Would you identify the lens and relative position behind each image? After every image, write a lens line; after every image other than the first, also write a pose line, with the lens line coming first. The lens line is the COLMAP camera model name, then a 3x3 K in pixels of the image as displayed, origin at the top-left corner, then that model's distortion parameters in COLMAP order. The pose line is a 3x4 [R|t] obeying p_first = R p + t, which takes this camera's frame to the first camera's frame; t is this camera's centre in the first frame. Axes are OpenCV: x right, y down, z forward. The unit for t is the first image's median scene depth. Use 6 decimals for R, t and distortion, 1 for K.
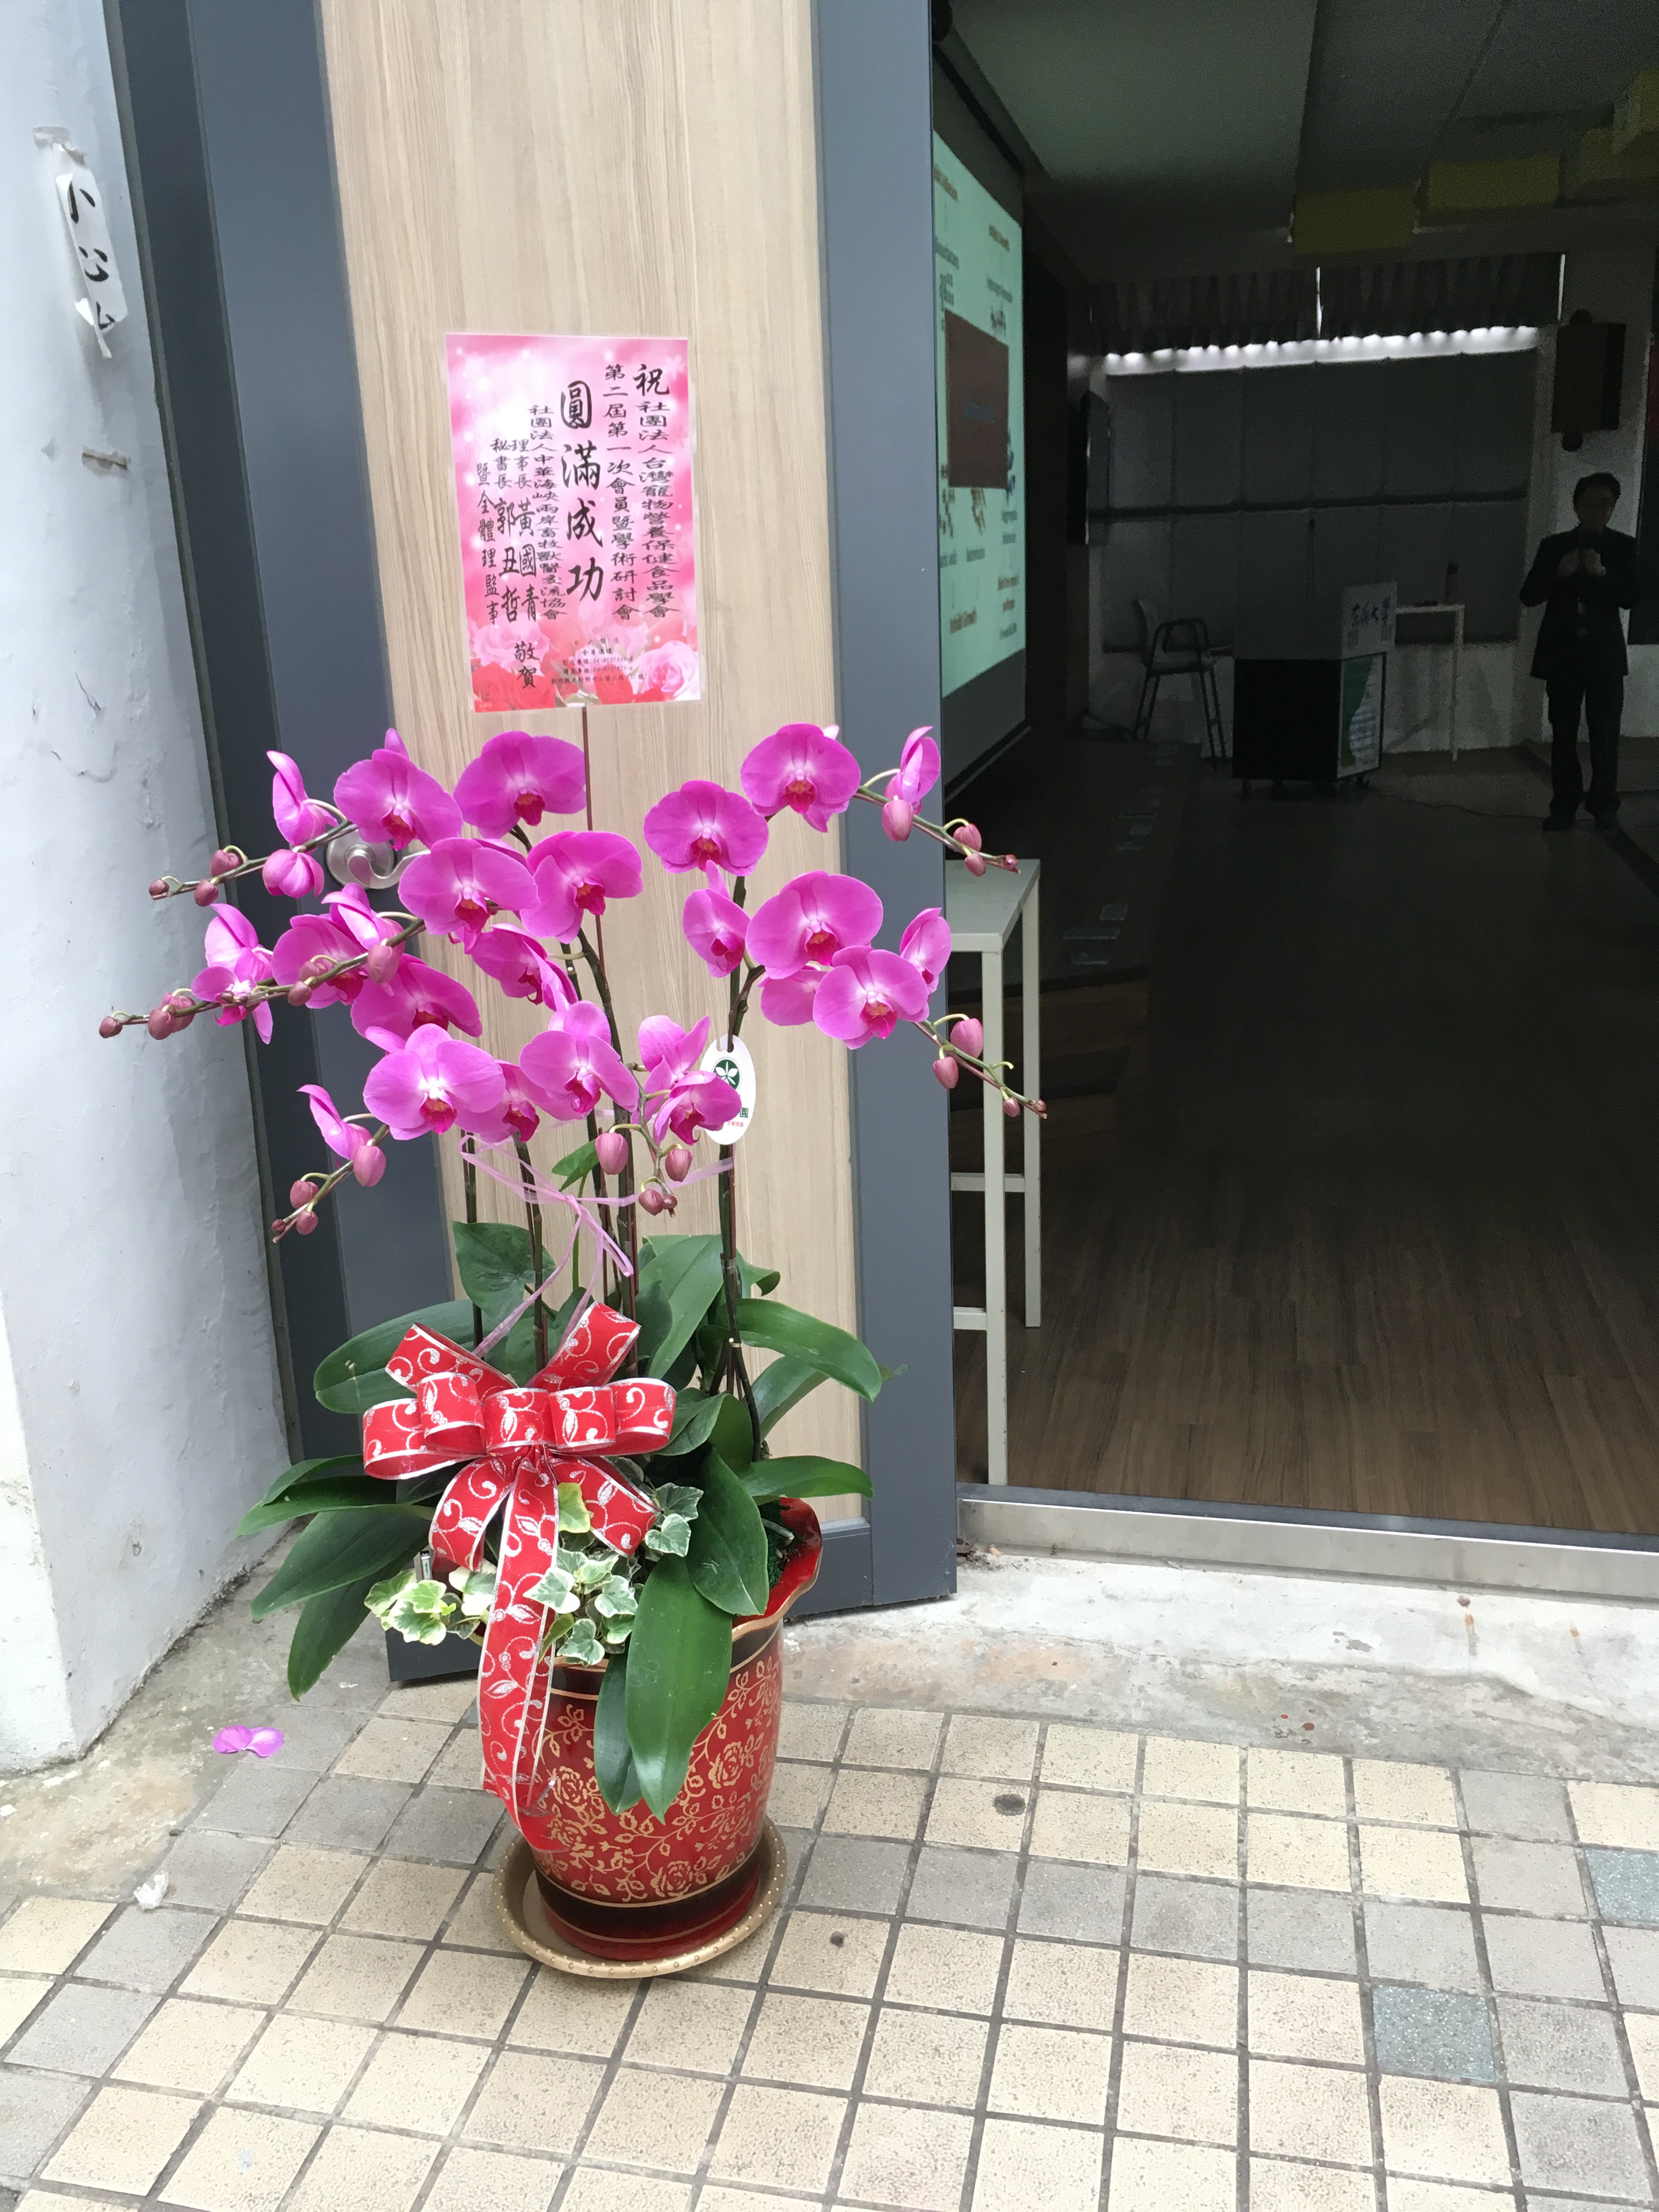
lens RADIAL K [[1888.6, 0, 822.2], [0, 1888.6, 1101.8], [0, 0, 1]] dist [0.088787, -0.130414]
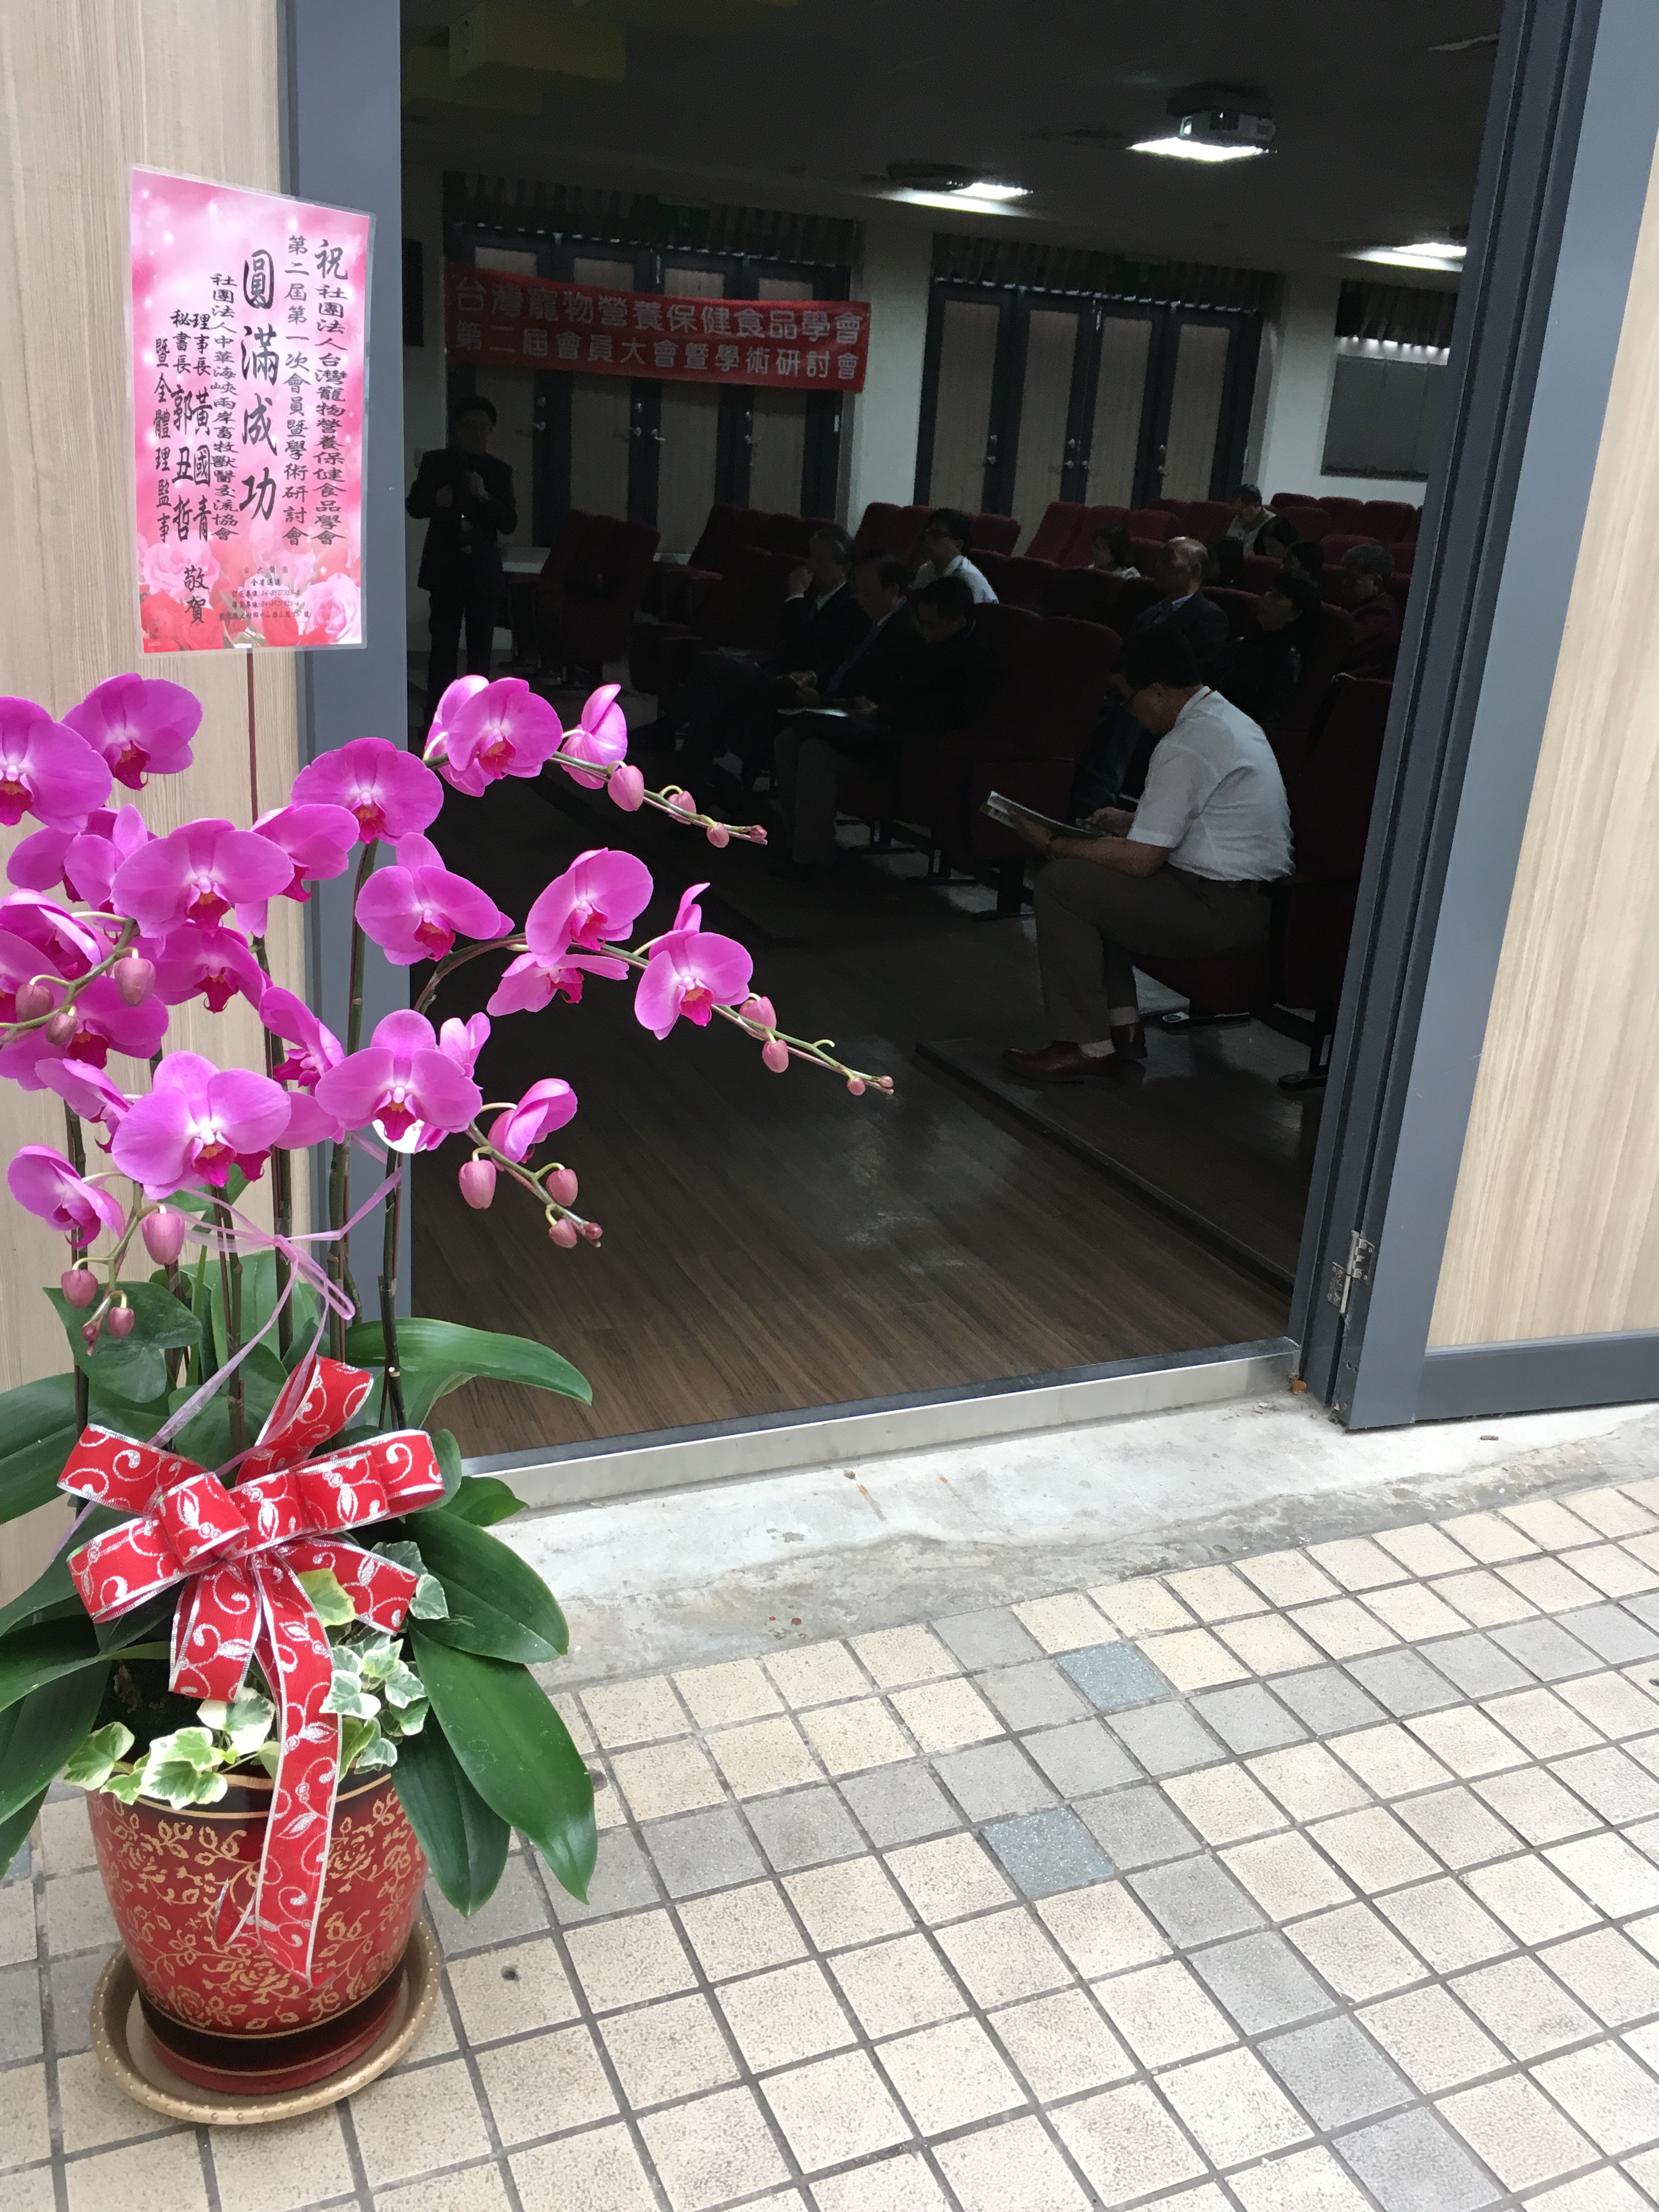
lens RADIAL K [[1883.1, 0, 829.5], [0, 1883.1, 1106.0], [0, 0, 1]] dist [0.099943, -0.149158]
pose [[0.807263, -0.105327, 0.580718, -0.427870], [0.073370, 0.994224, 0.078334, -0.057329], [-0.585614, -0.020629, 0.810327, 0.179054]]
